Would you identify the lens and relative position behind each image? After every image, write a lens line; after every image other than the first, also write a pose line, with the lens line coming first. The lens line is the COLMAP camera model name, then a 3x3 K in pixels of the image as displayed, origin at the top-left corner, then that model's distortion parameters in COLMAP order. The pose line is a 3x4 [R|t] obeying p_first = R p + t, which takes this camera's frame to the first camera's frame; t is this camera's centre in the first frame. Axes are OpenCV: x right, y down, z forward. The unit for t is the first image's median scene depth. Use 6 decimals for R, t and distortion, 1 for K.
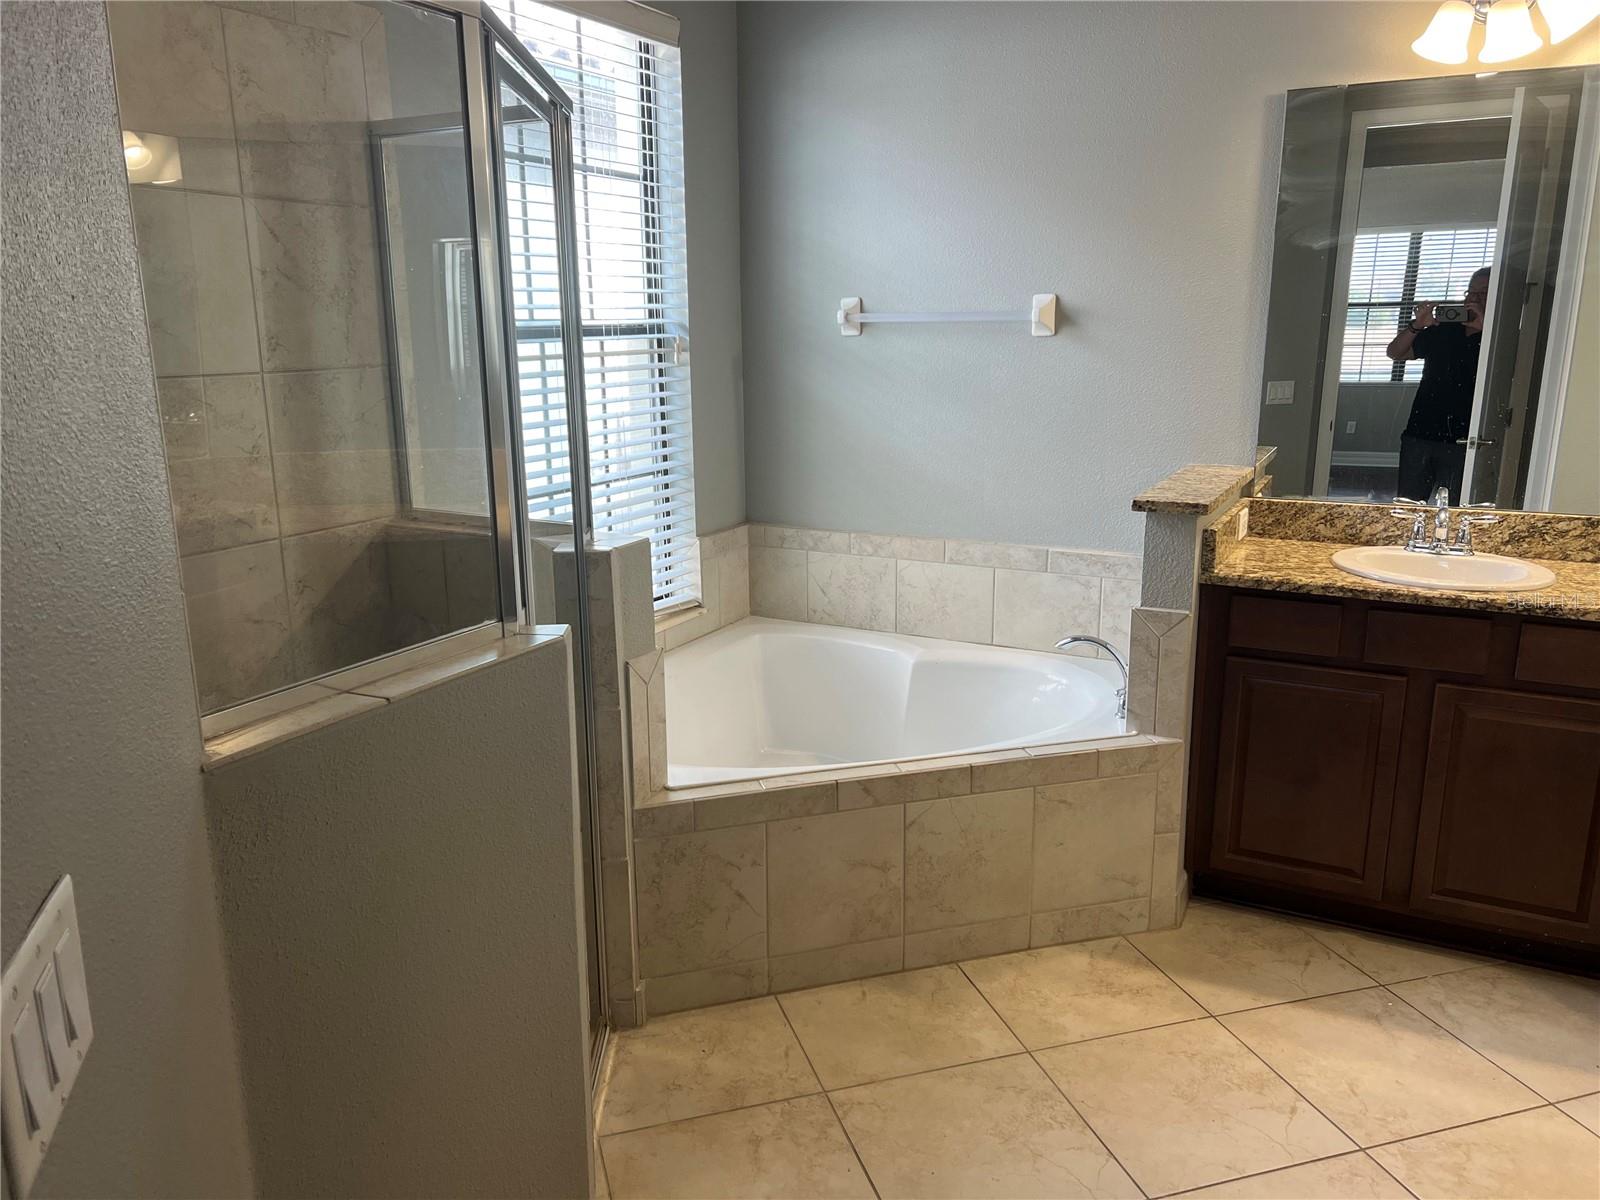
lens RADIAL K [[1200.1, 0, 798.1], [0, 1200.1, 603.1], [0, 0, 1]] dist [0.048477, -0.065832]
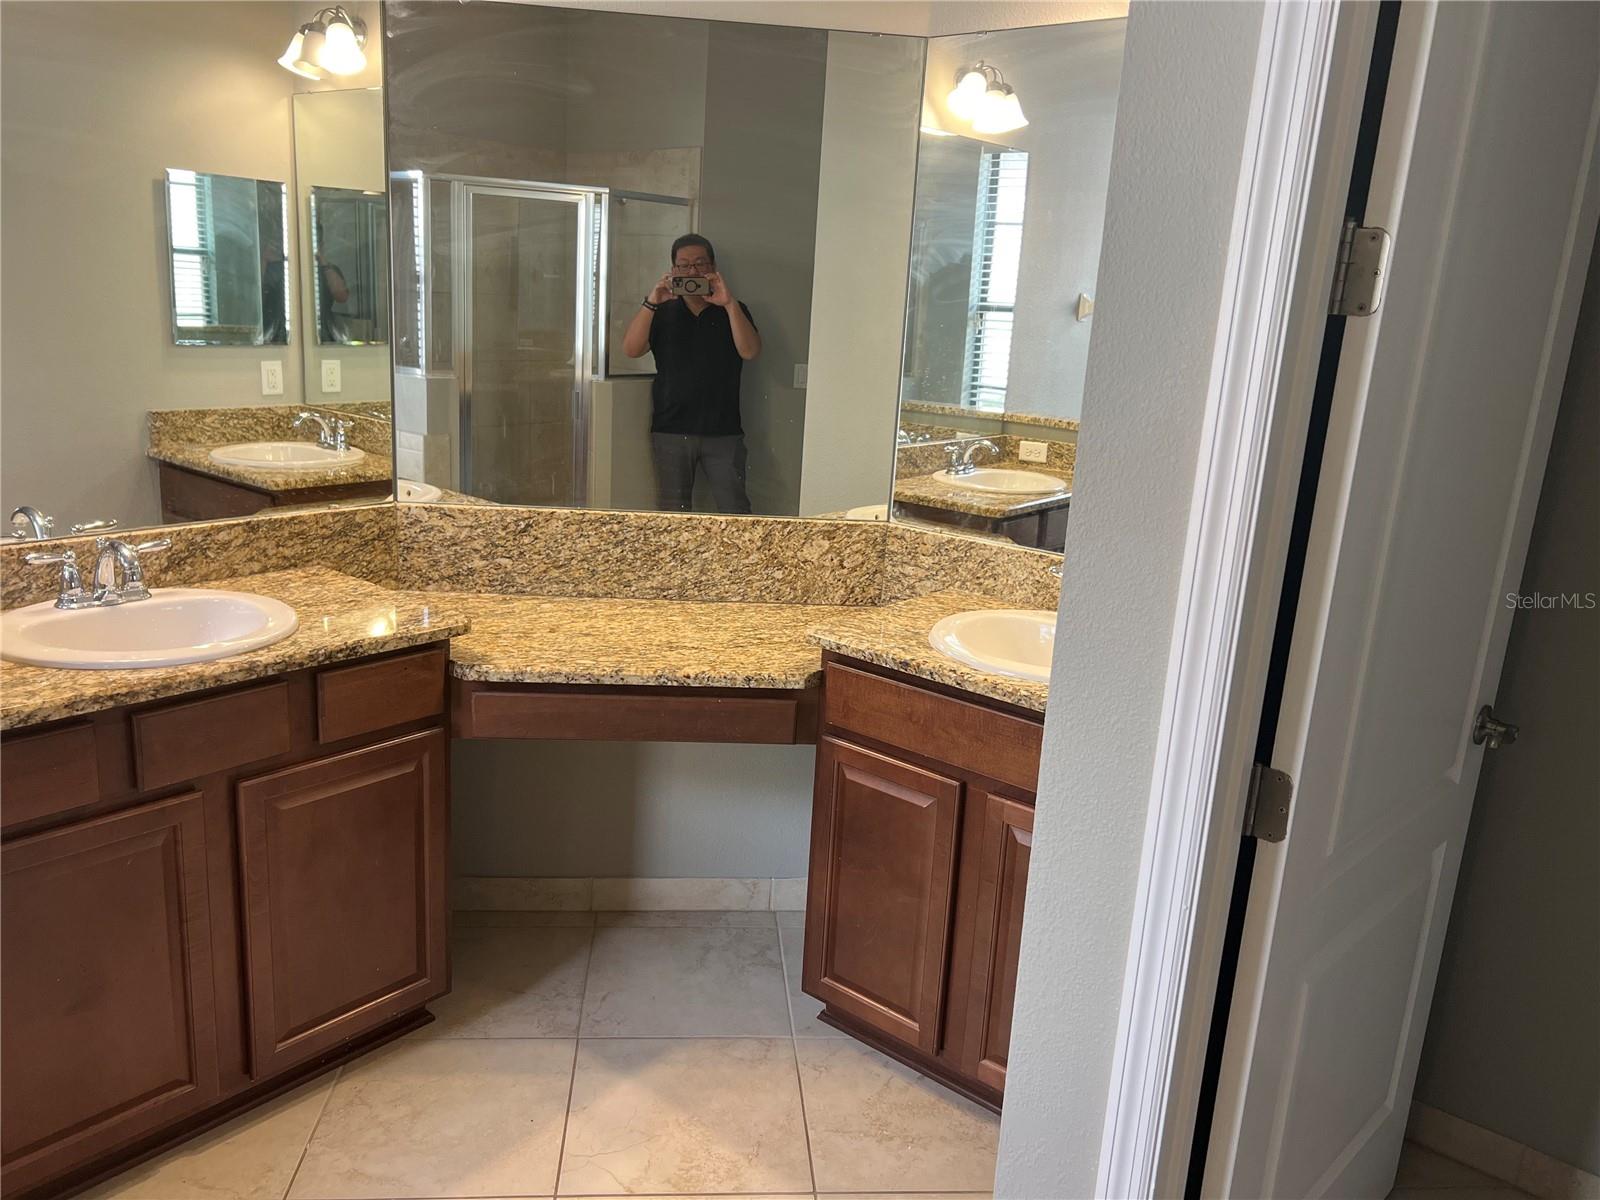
lens RADIAL K [[1200.1, 0, 799.9], [0, 1200.1, 600.2], [0, 0, 1]] dist [0.048477, -0.065832]
pose [[0.189770, -0.223078, 0.956150, -0.074007], [0.165592, 0.967168, 0.192783, -0.121553], [-0.967764, 0.121746, 0.220479, 0.492261]]
